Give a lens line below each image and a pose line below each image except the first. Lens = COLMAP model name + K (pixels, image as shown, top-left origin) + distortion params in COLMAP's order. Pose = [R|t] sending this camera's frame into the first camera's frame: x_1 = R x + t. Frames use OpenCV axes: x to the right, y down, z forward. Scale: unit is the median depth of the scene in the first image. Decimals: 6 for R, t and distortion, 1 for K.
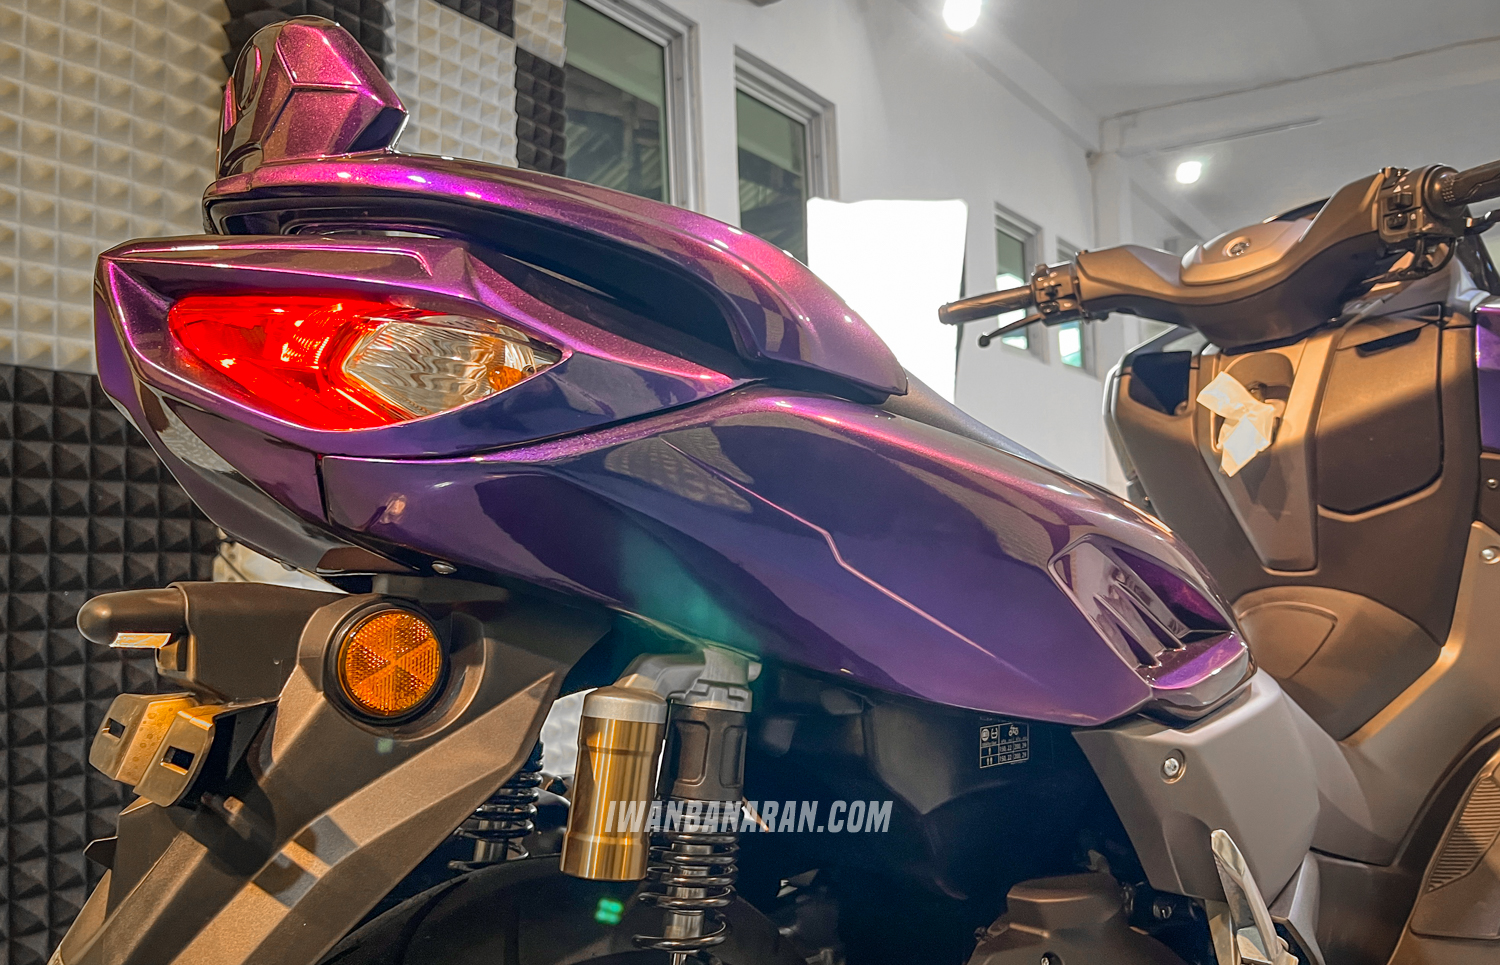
lens RADIAL K [[1120.7, 0, 750.3], [0, 1120.7, 478.5], [0, 0, 1]] dist [-0.014399, -0.004345]
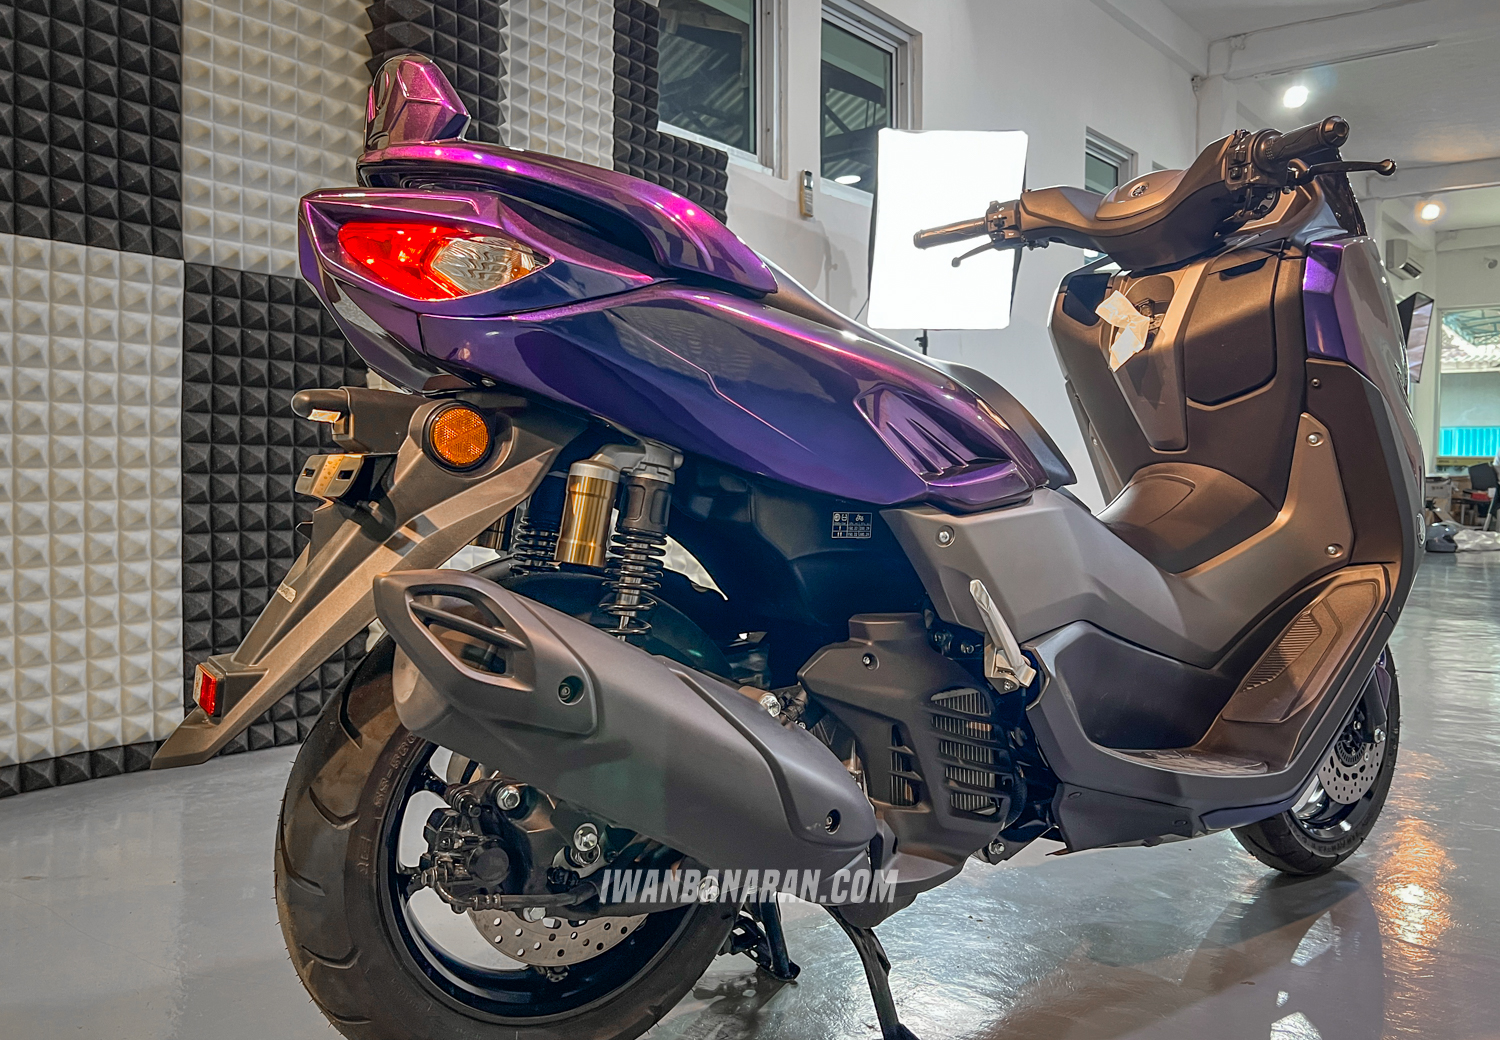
lens RADIAL K [[1105.5, 0, 751.6], [0, 1105.5, 519.1], [0, 0, 1]] dist [0.001862, -0.018439]
pose [[0.993303, 0.046197, -0.105902, 0.260161], [-0.034483, 0.993345, 0.109892, 0.068343], [0.110273, -0.105504, 0.988286, -0.547619]]
